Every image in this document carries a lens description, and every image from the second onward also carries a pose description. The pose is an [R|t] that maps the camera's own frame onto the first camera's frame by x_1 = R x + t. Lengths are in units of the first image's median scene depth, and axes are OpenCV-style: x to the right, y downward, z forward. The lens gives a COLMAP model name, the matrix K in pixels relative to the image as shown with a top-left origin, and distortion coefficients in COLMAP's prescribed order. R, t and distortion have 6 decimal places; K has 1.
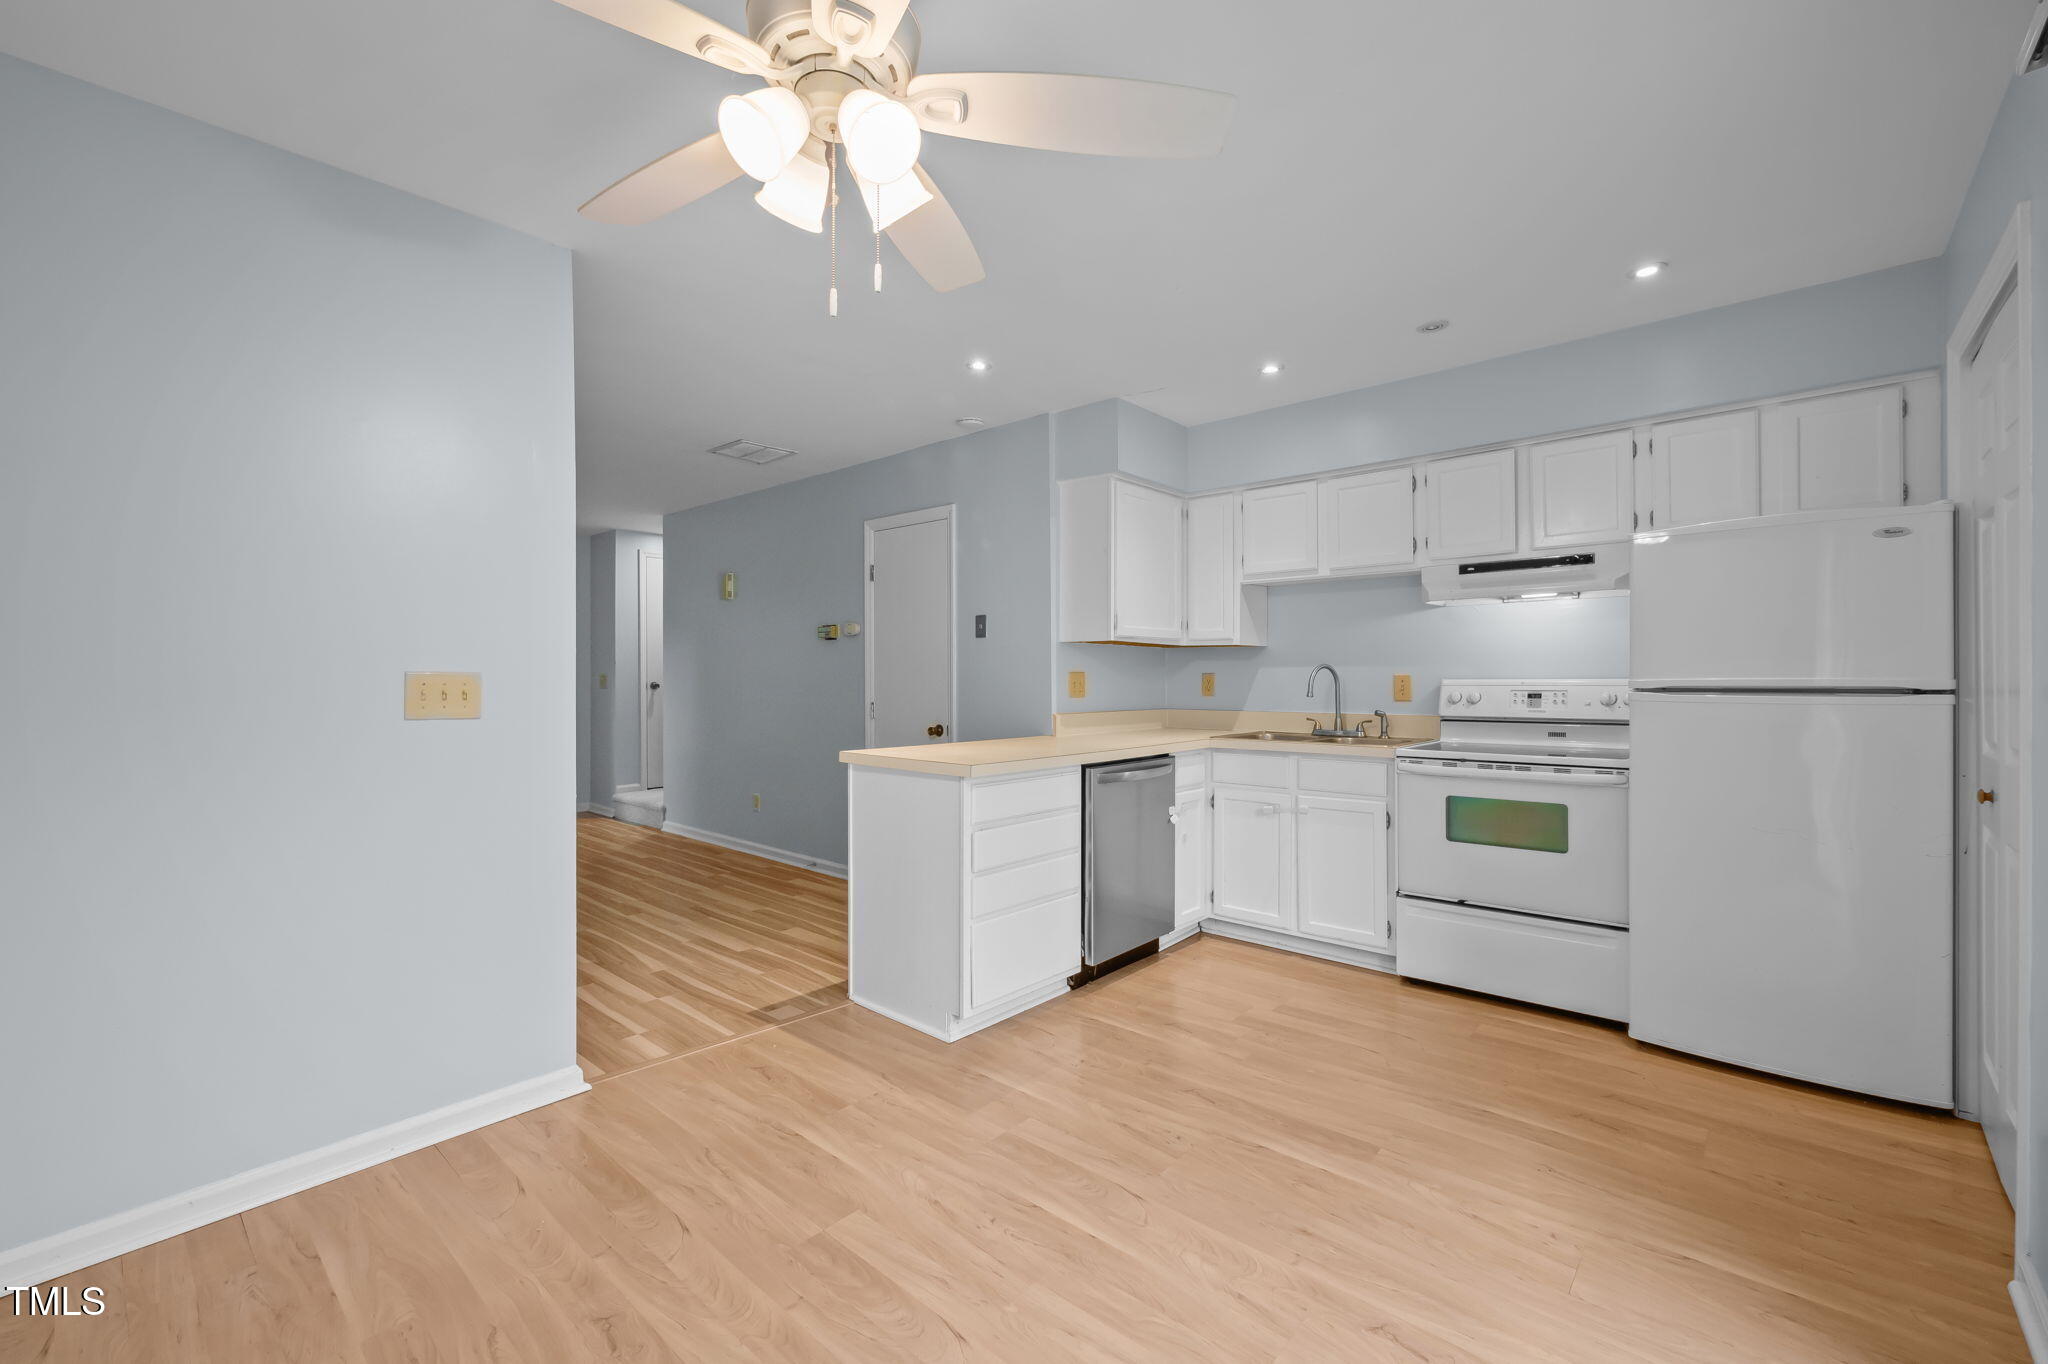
lens RADIAL K [[866.5, 0, 1040.8], [0, 866.5, 687.4], [0, 0, 1]] dist [-0.010889, 0.002456]
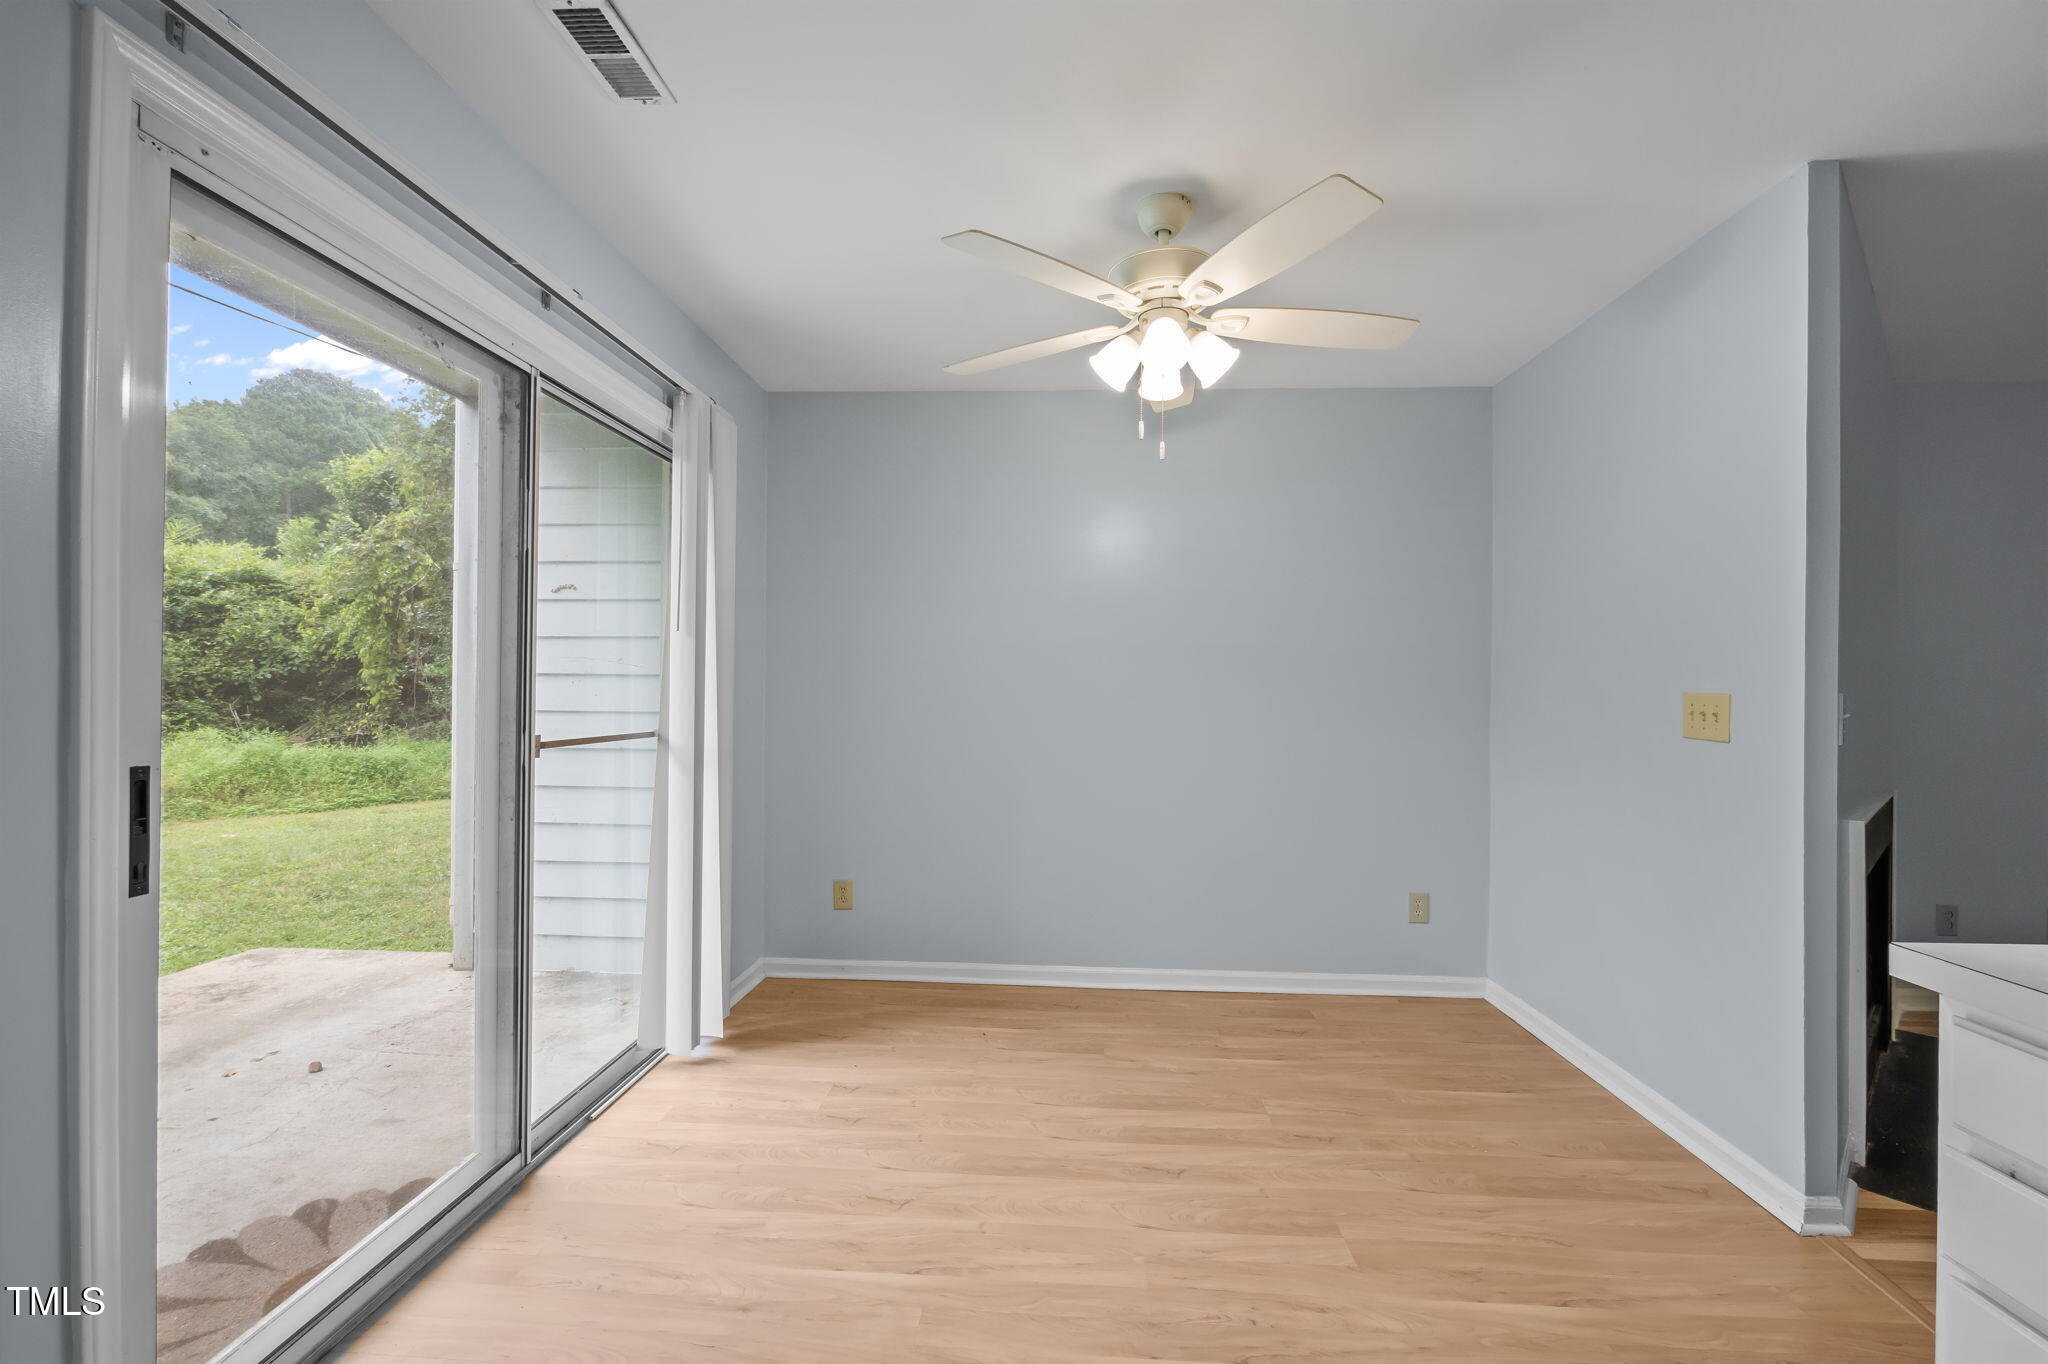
lens RADIAL K [[866.5, 0, 1008.9], [0, 866.5, 679.2], [0, 0, 1]] dist [-0.010889, 0.002456]
pose [[-0.801023, -0.006846, -0.598594, 0.389952], [-0.019225, 0.999713, 0.014293, -0.022511], [0.598325, 0.022957, -0.800925, 0.896411]]
